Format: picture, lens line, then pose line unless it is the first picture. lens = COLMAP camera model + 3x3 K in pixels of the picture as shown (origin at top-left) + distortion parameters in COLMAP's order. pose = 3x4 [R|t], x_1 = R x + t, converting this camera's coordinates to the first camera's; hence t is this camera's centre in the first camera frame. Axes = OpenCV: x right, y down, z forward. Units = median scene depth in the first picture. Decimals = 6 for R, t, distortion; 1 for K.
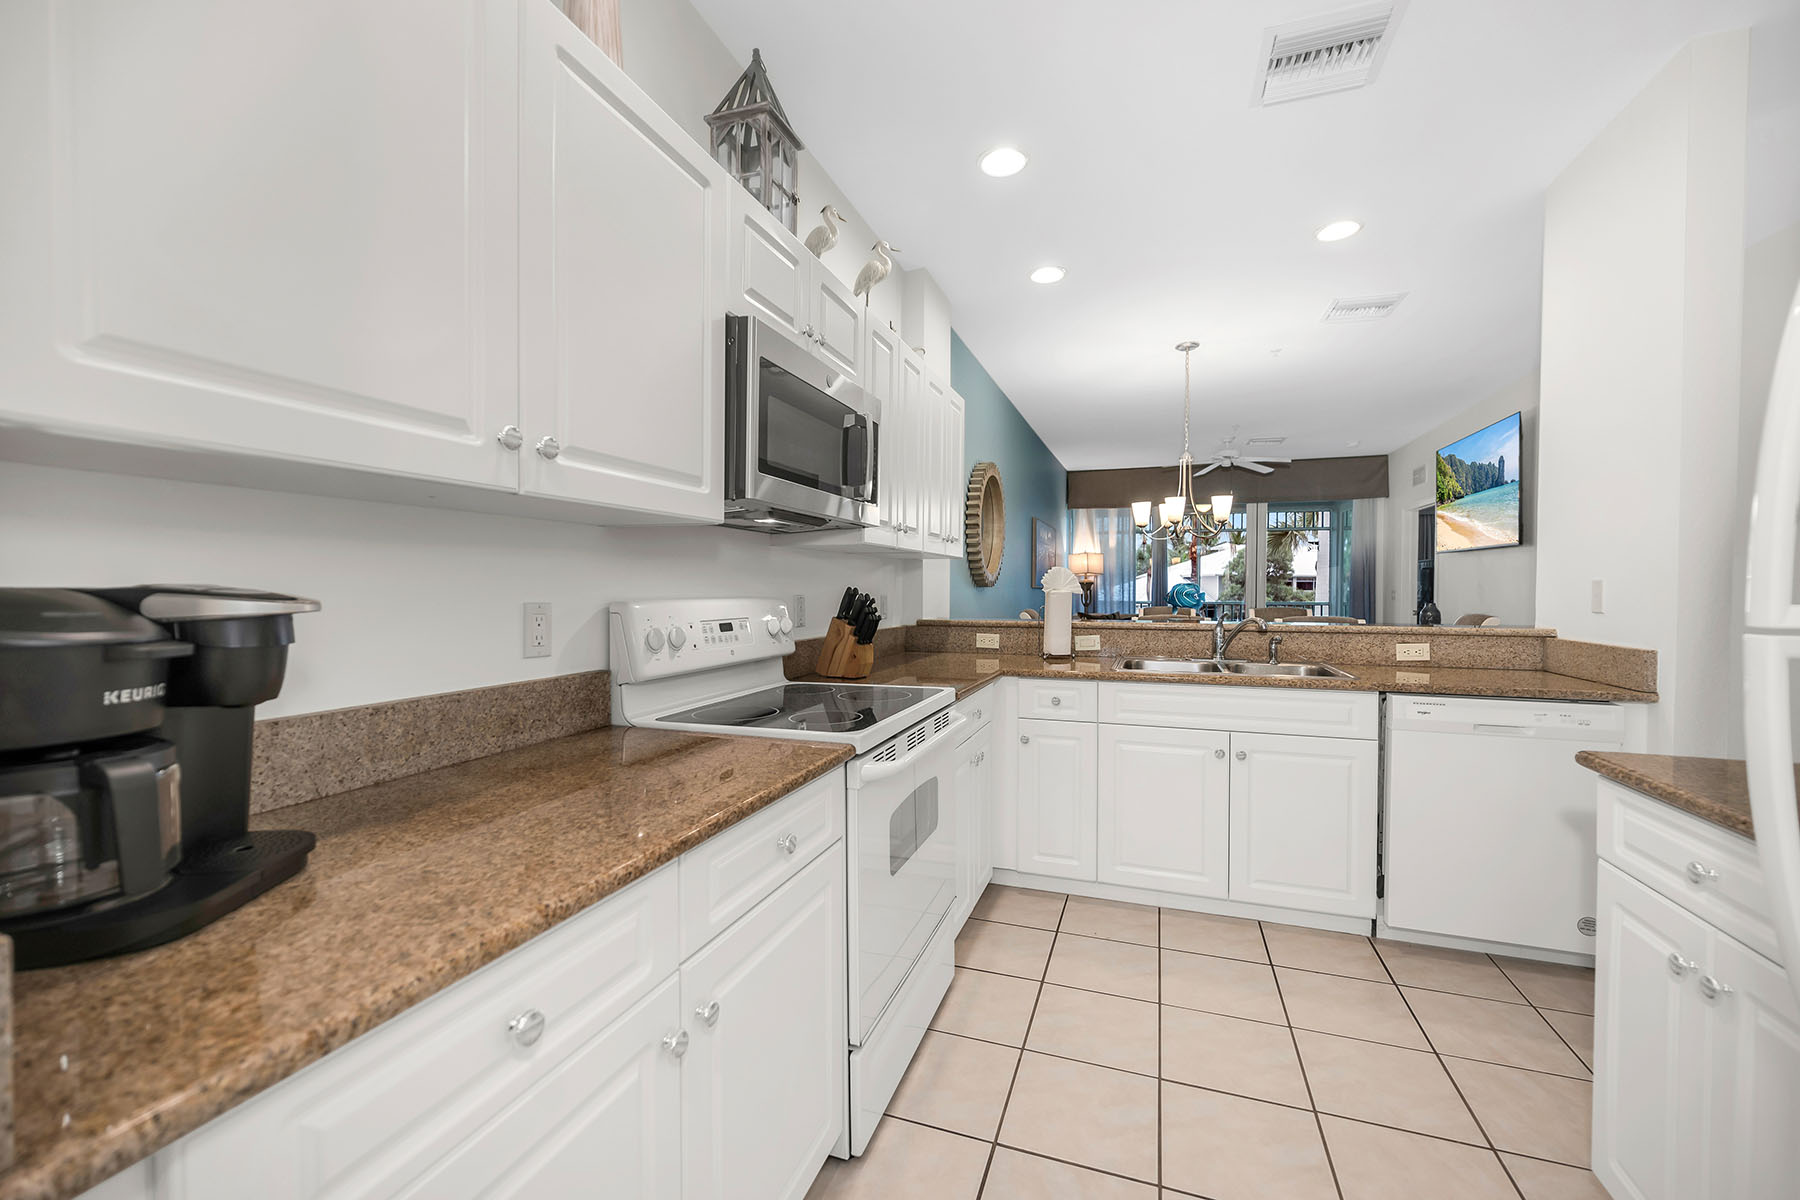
lens RADIAL K [[715.3, 0, 902.1], [0, 715.3, 595.0], [0, 0, 1]] dist [-0.002108, -0.000093]
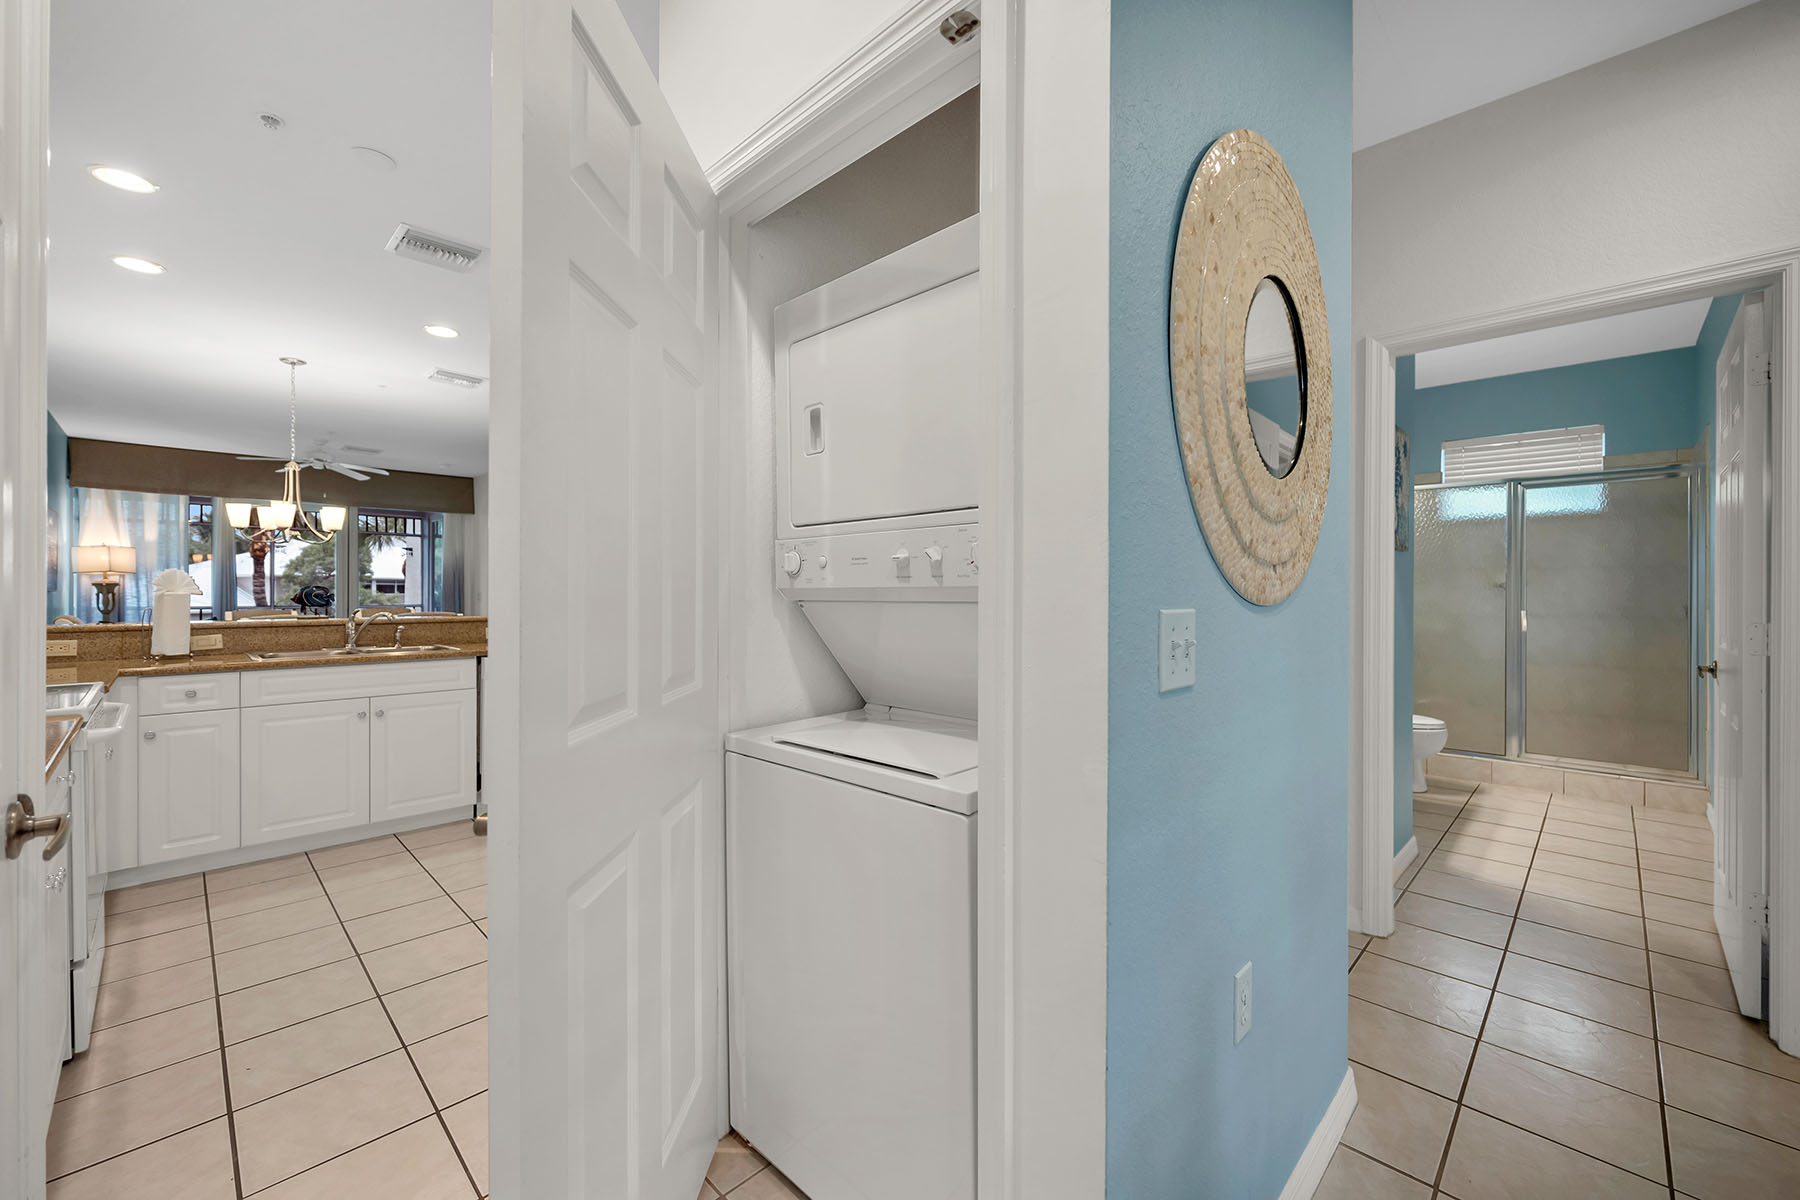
lens RADIAL K [[715.3, 0, 902.1], [0, 715.3, 595.0], [0, 0, 1]] dist [-0.002108, -0.000093]
pose [[0.416174, -0.003674, 0.909277, -0.144778], [0.007760, 0.999970, 0.000488, 0.002742], [-0.909252, 0.006853, 0.416190, -0.196440]]
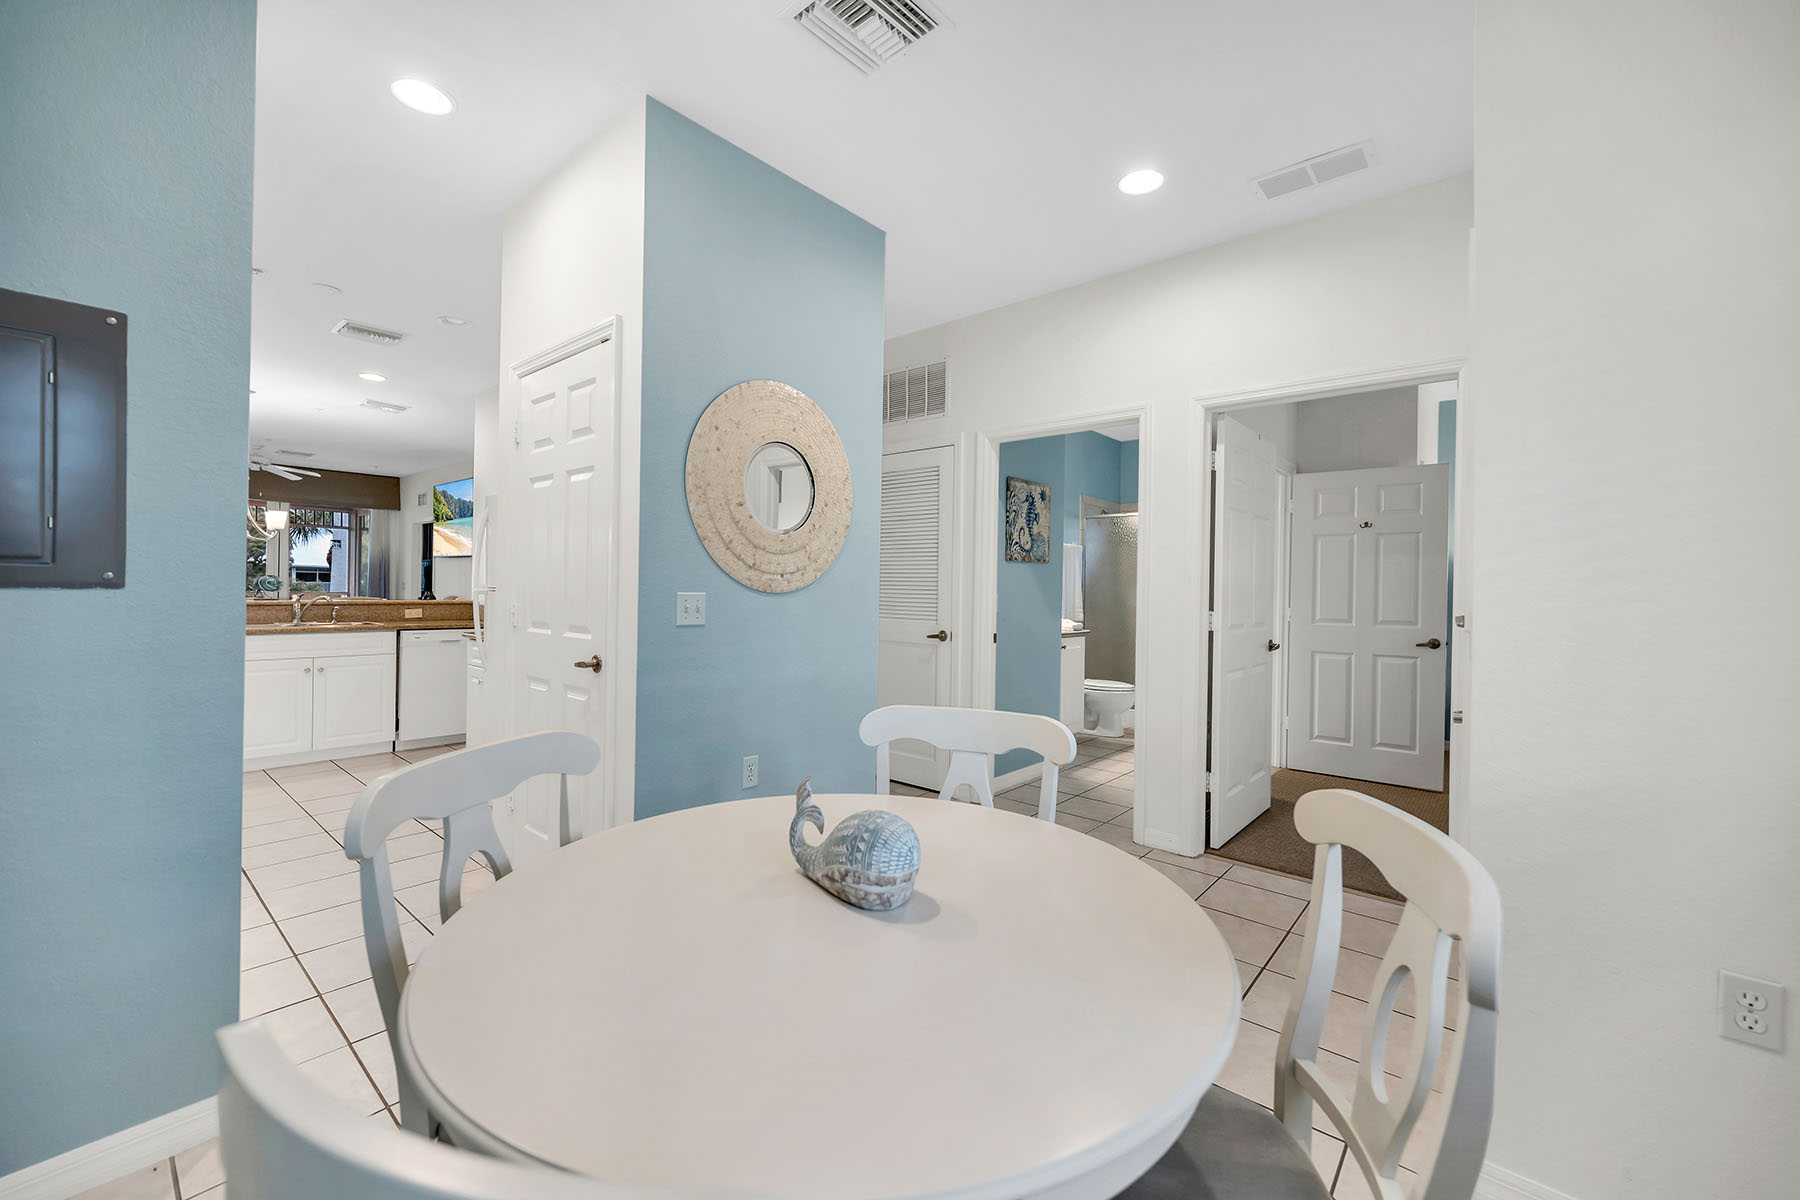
lens RADIAL K [[715.3, 0, 902.1], [0, 715.3, 595.0], [0, 0, 1]] dist [-0.002108, -0.000093]
pose [[0.350847, -0.002022, 0.936430, -0.304408], [-0.007232, 0.999962, 0.004869, 0.005037], [-0.936405, -0.008480, 0.350819, -0.440865]]
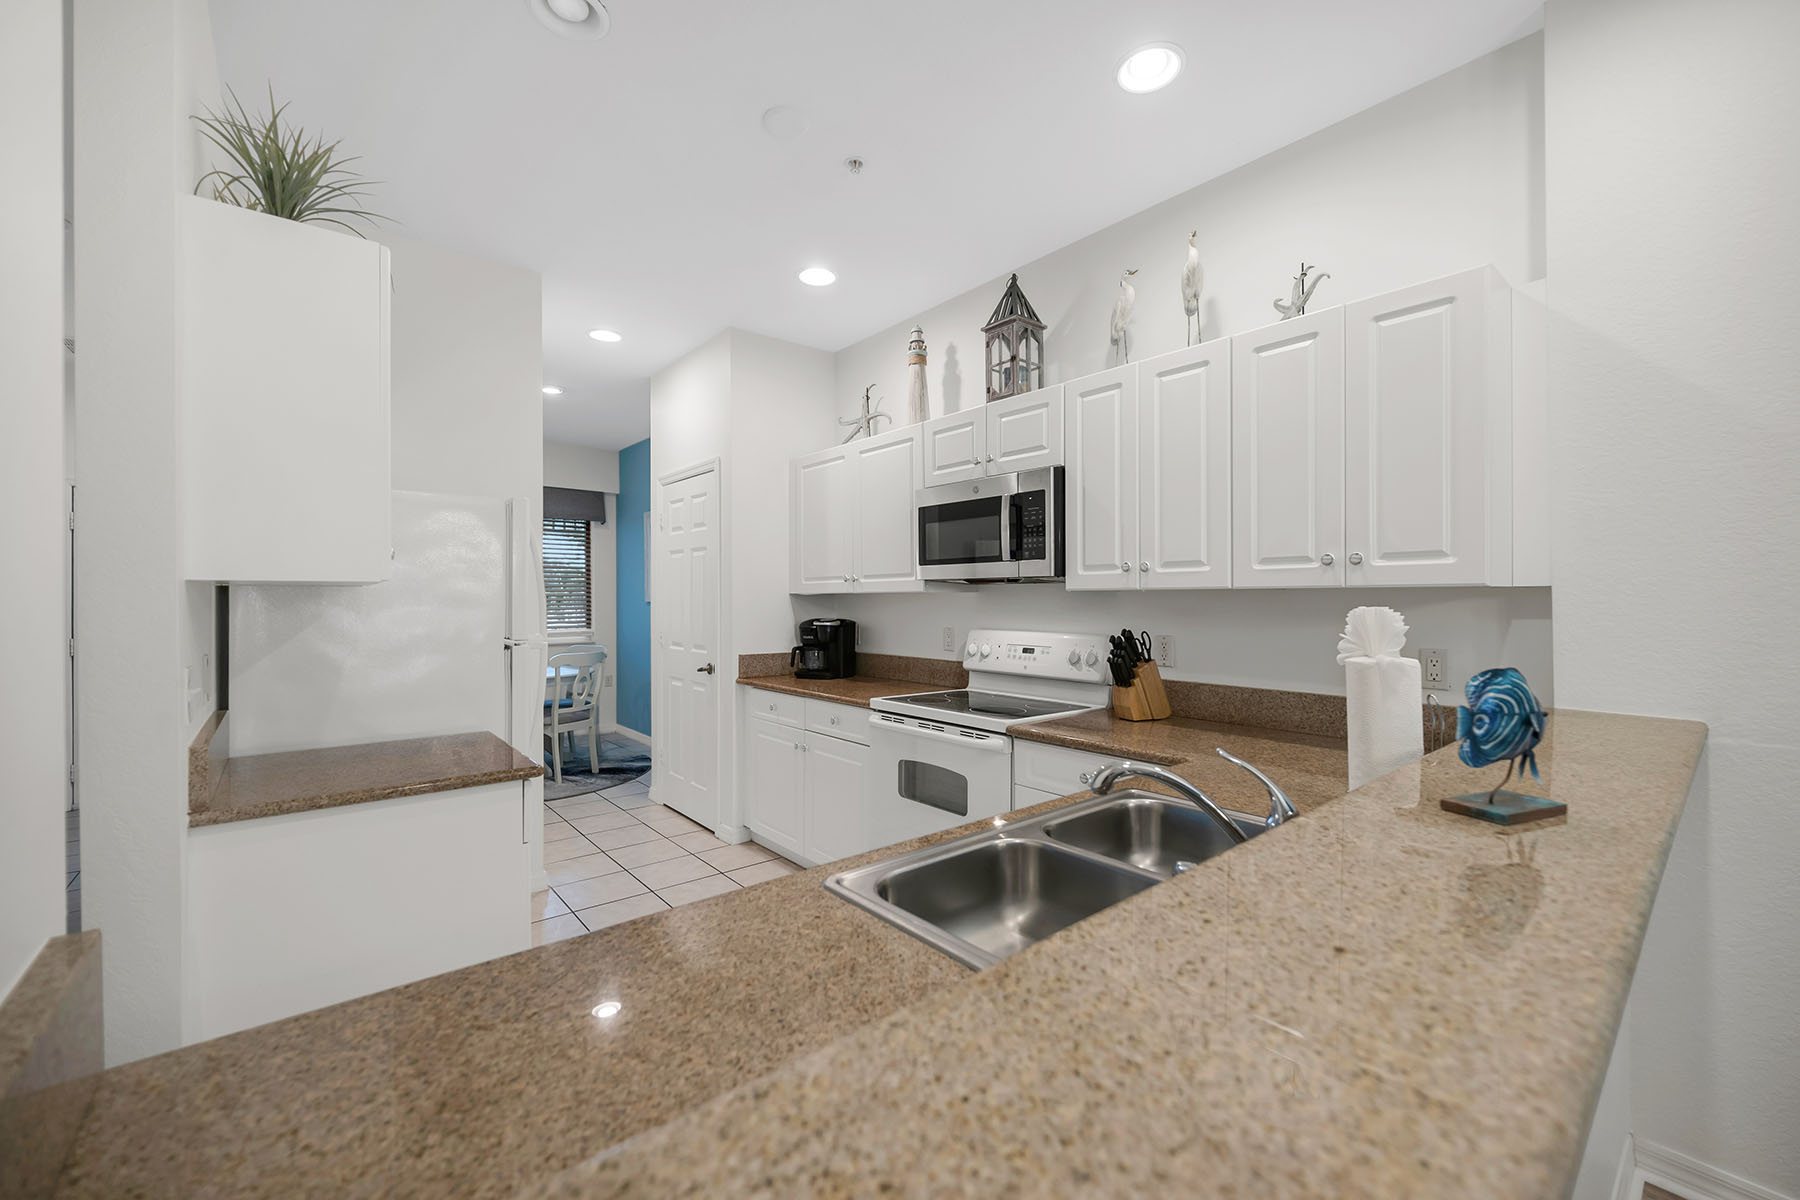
lens RADIAL K [[718.9, 0, 909.6], [0, 718.9, 601.5], [0, 0, 1]] dist [-0.000726, 0.000015]
pose [[-0.494761, -0.001081, -0.869028, 0.402076], [-0.010353, 0.999936, 0.004650, -0.021339], [0.868967, 0.011297, -0.494740, 0.510478]]
